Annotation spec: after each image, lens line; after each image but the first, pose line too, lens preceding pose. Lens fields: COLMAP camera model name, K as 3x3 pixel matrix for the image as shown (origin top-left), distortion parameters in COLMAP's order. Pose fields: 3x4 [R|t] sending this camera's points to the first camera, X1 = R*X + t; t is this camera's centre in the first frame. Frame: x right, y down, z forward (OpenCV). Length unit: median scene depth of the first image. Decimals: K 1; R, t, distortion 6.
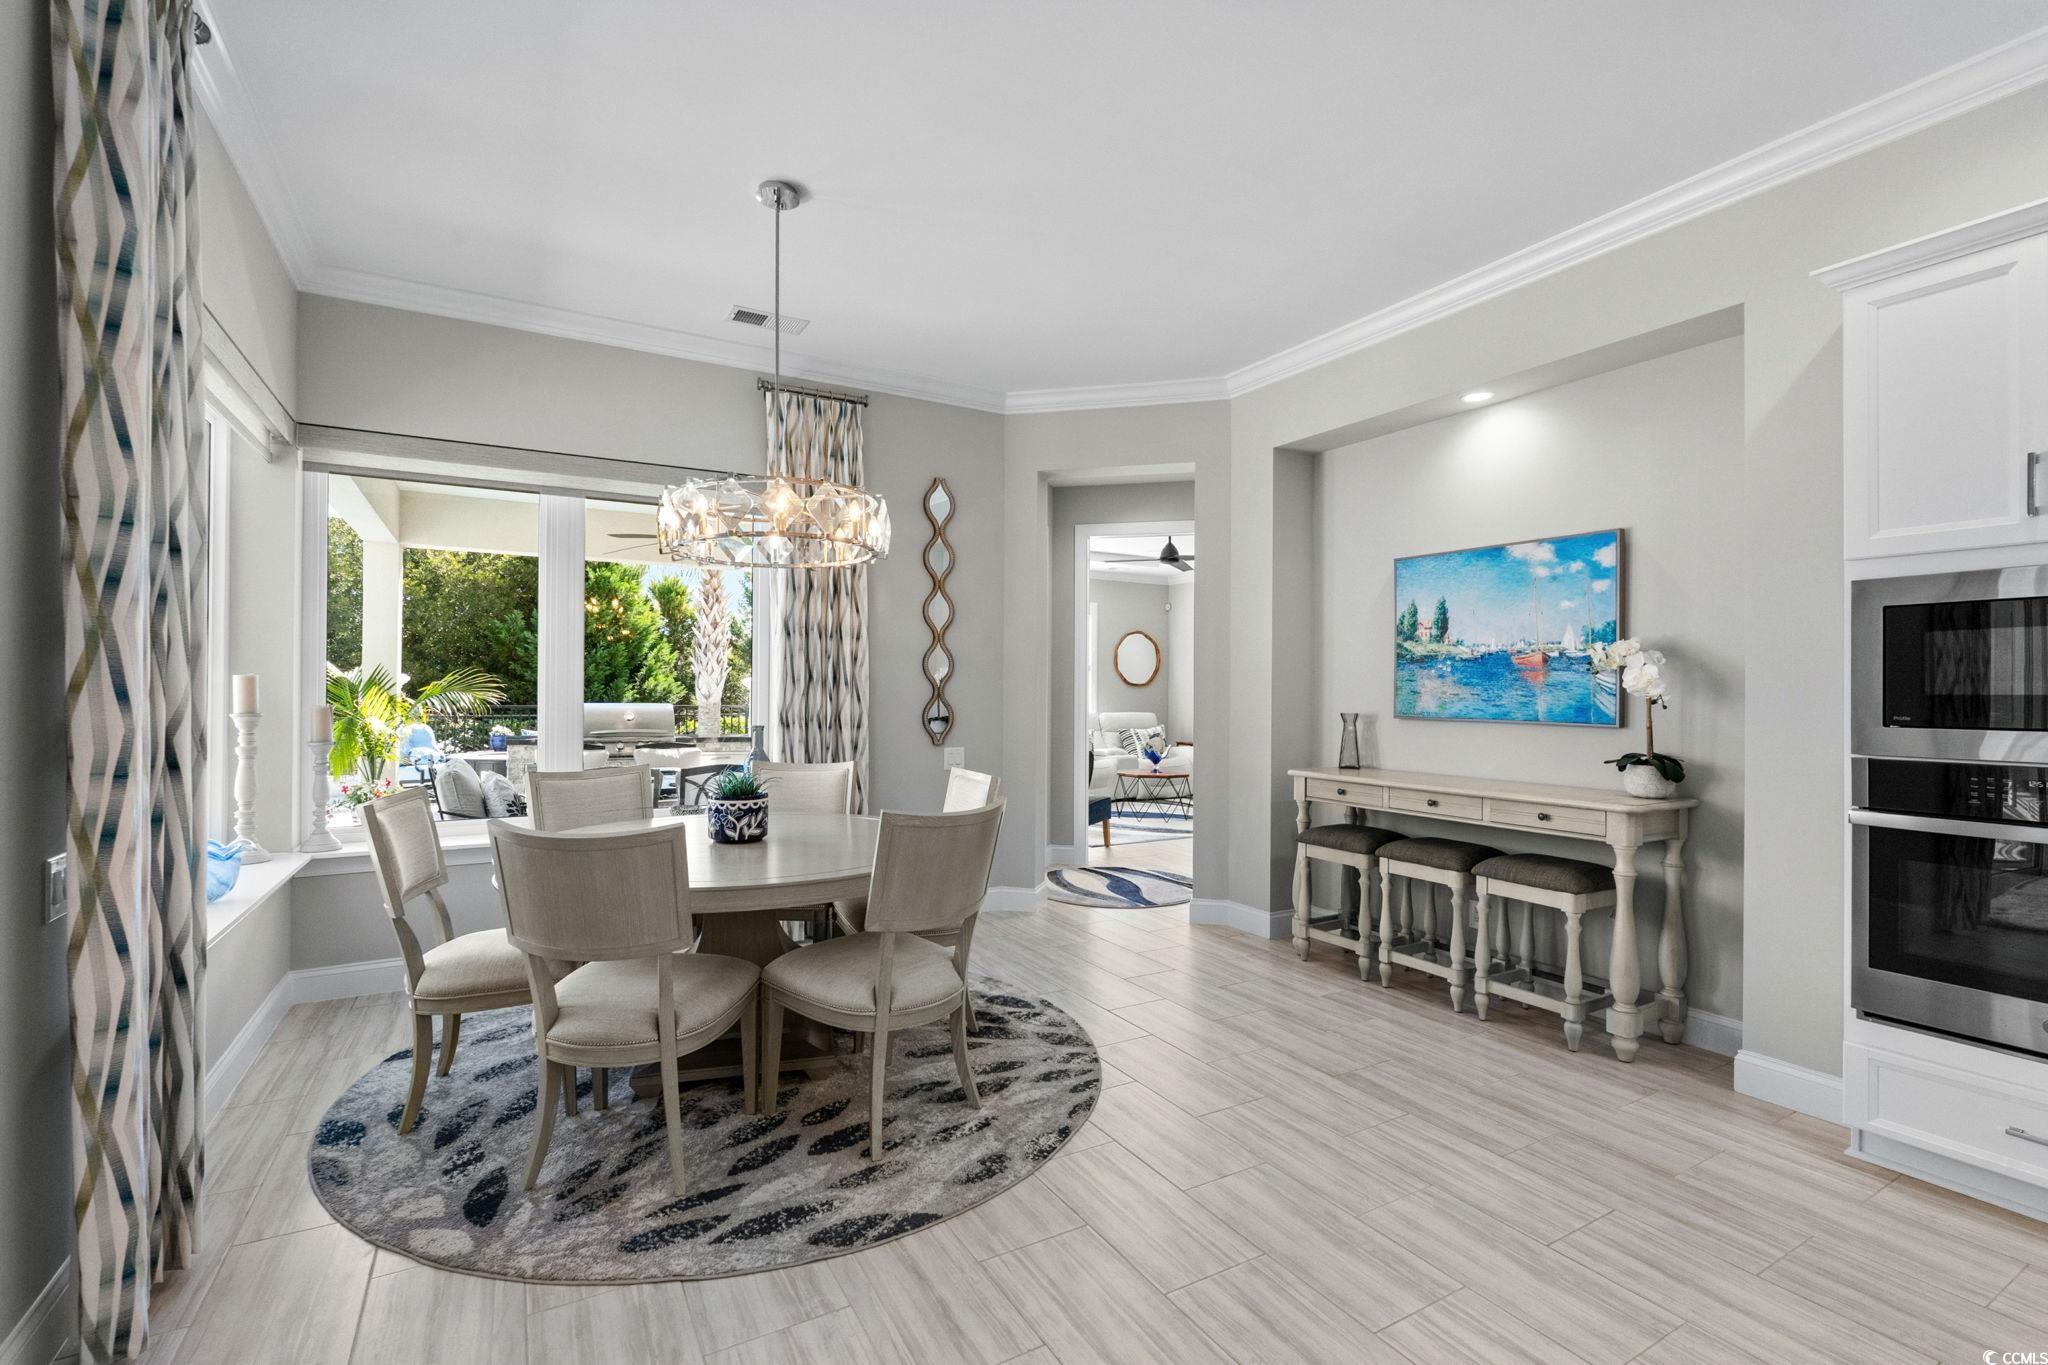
lens RADIAL K [[897.7, 0, 1016.1], [0, 897.7, 688.8], [0, 0, 1]] dist [-0.005079, -0.000882]
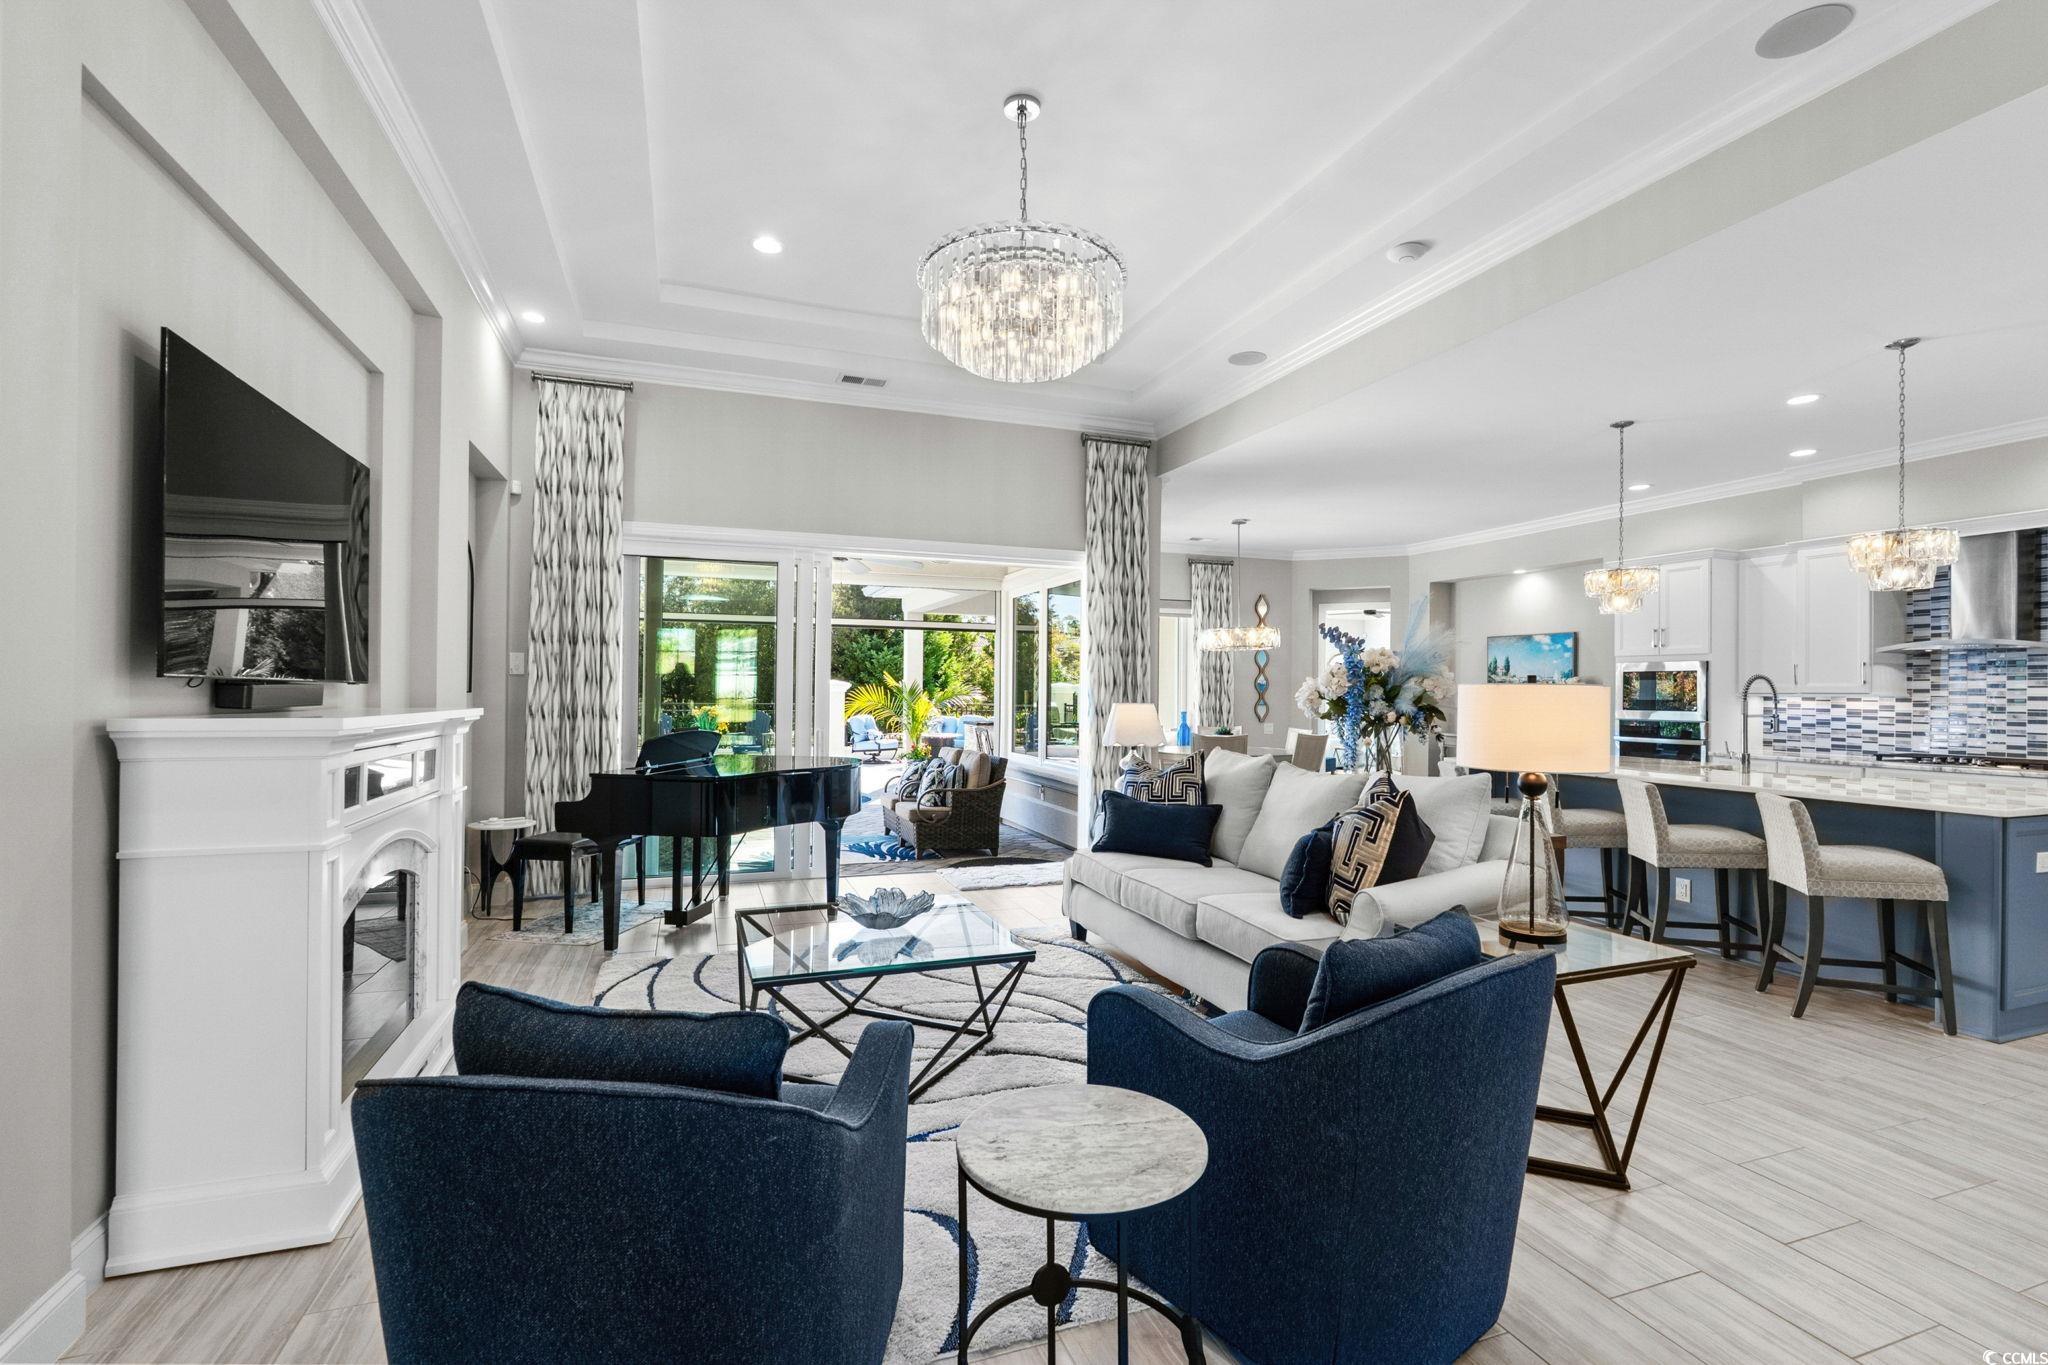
lens RADIAL K [[897.7, 0, 1030.0], [0, 897.7, 689.1], [0, 0, 1]] dist [-0.005079, -0.000882]
pose [[0.985660, 0.001359, -0.168735, -0.310954], [-0.001586, 0.999998, -0.001211, -0.012556], [0.168733, 0.001461, 0.985661, -1.347889]]
